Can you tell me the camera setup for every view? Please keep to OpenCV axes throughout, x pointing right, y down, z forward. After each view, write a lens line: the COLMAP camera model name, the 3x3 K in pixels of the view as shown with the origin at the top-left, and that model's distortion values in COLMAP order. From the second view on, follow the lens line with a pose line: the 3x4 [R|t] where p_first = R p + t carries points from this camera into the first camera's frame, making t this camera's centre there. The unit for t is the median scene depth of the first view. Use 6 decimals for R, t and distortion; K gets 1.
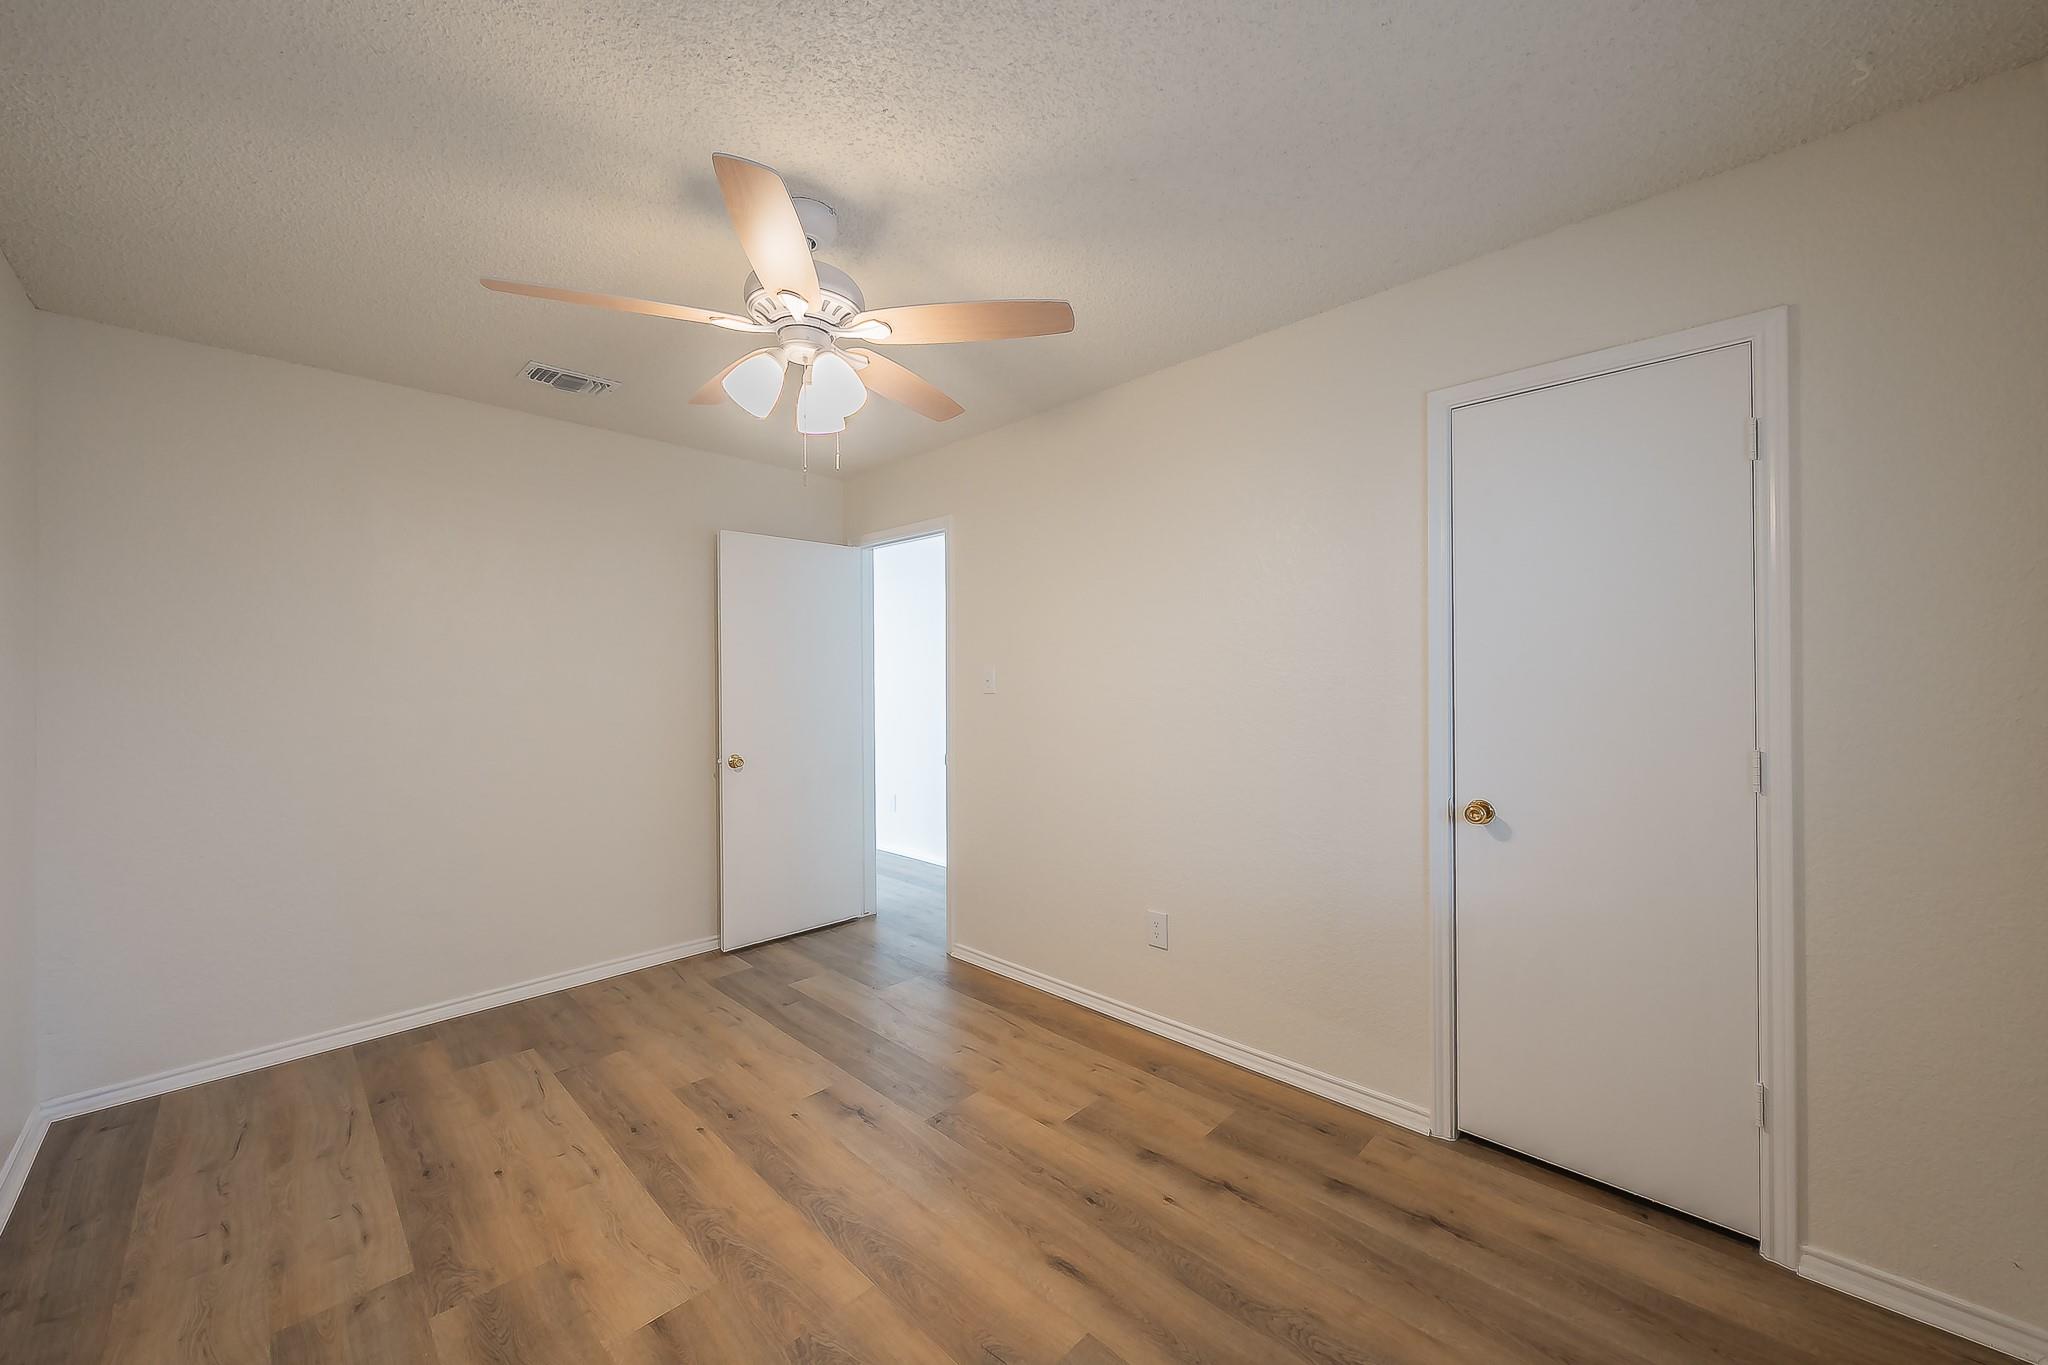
lens RADIAL K [[759.4, 0, 1010.8], [0, 759.4, 673.6], [0, 0, 1]] dist [0.002403, -0.000125]
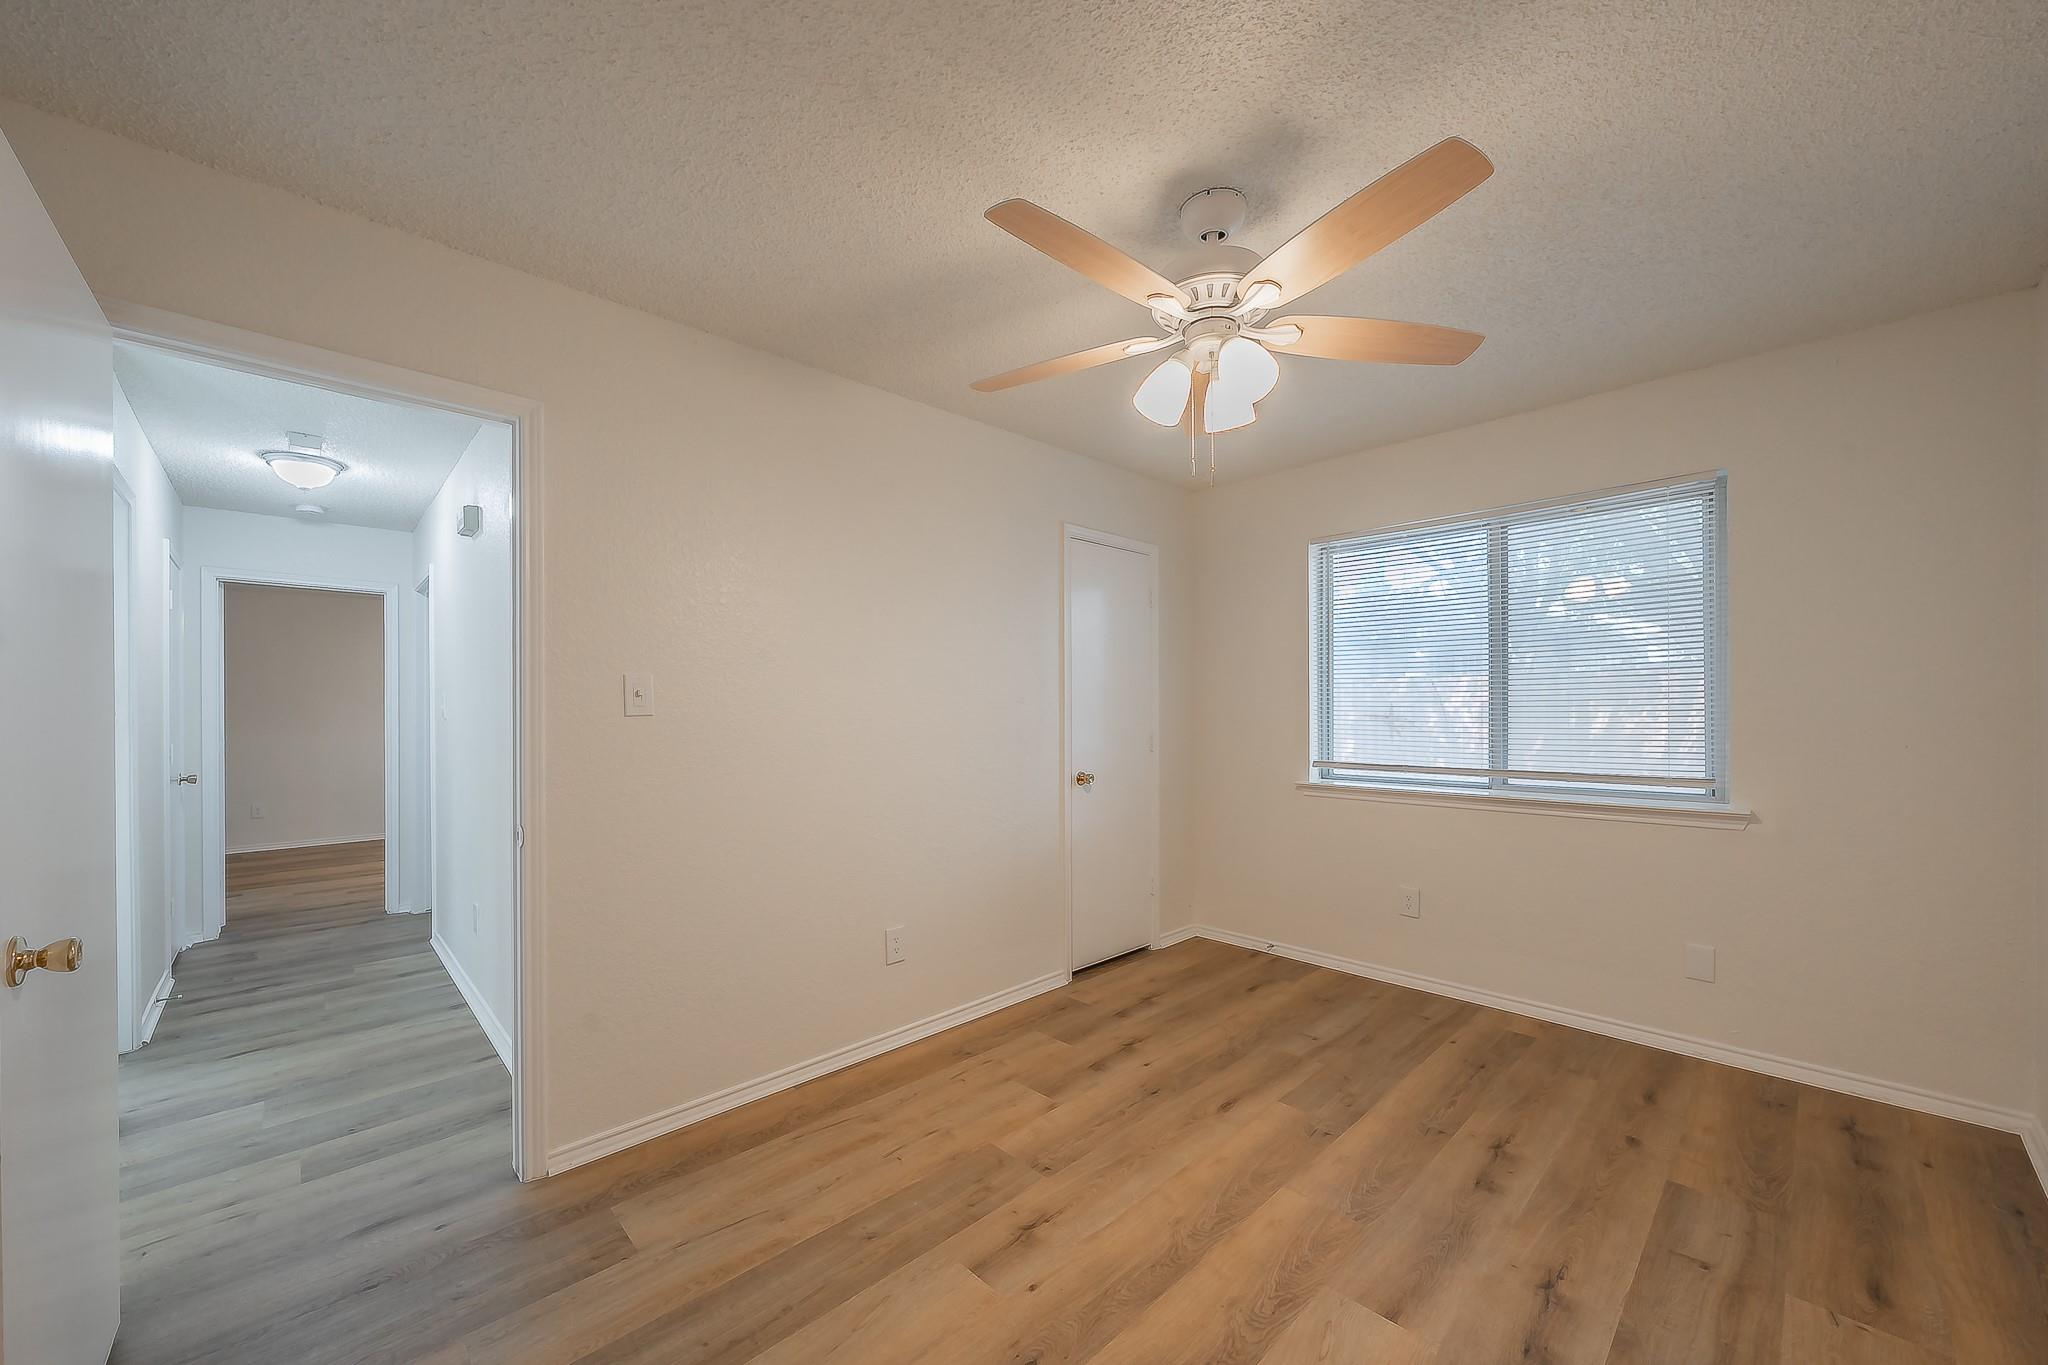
lens RADIAL K [[759.4, 0, 1029.5], [0, 759.4, 713.9], [0, 0, 1]] dist [0.002403, -0.000125]
pose [[0.028125, 0.001753, 0.999603, -1.206884], [-0.002806, 0.999995, -0.001674, 0.043844], [-0.999600, -0.002758, 0.028129, 1.178218]]
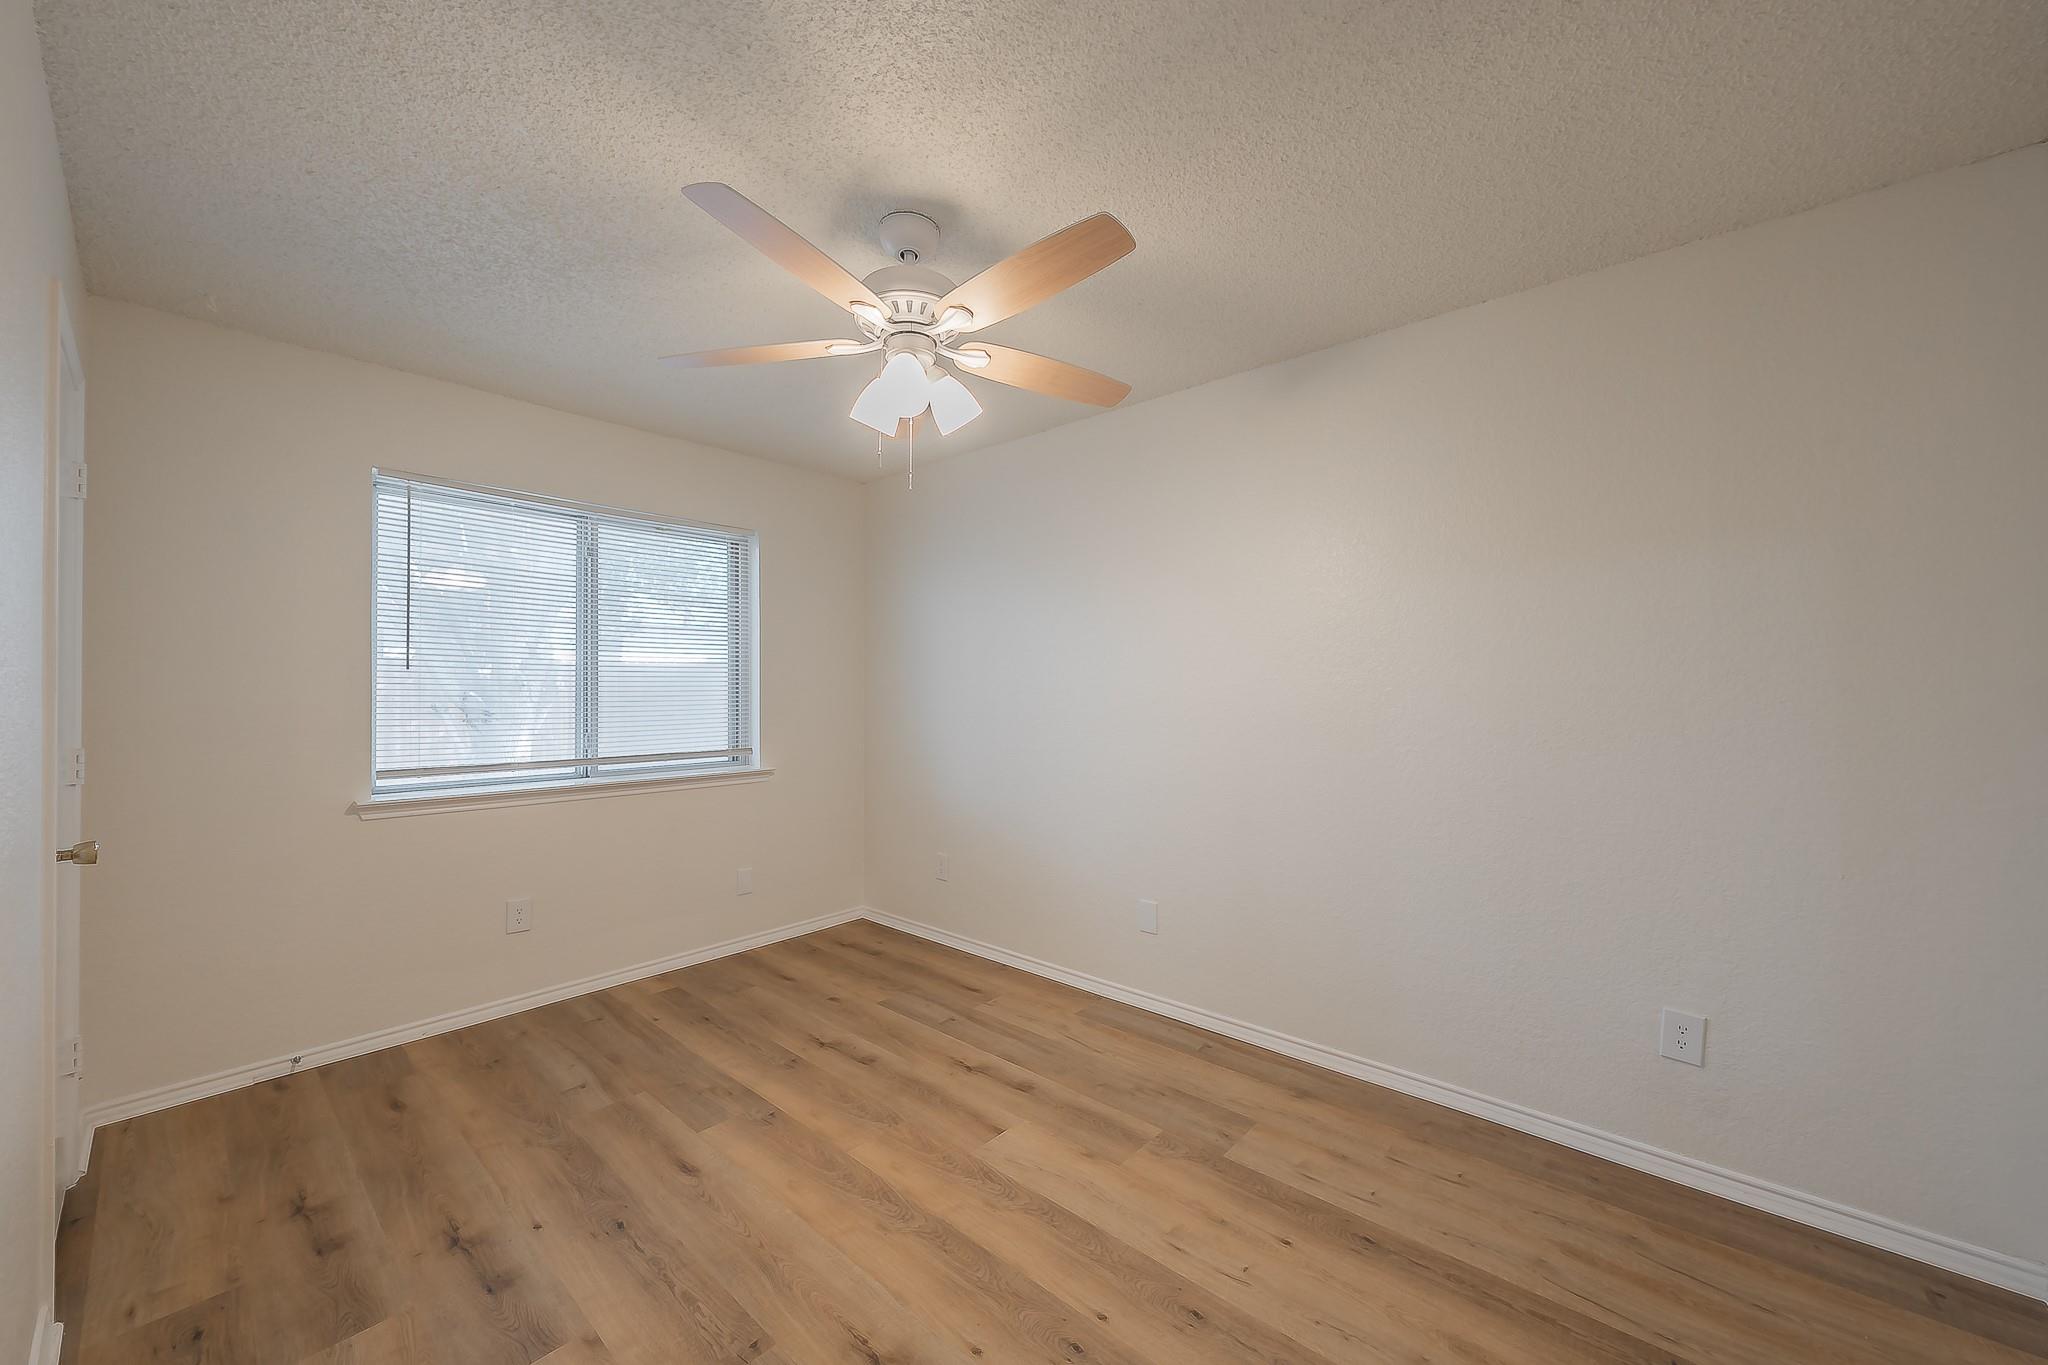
lens RADIAL K [[769.1, 0, 993.9], [0, 769.1, 685.0], [0, 0, 1]] dist [-0.002536, -0.000032]
pose [[-0.999570, 0.009531, -0.027732, -0.342456], [0.010075, 0.999758, -0.019552, 0.038881], [0.027539, -0.019823, -0.999424, 1.985567]]
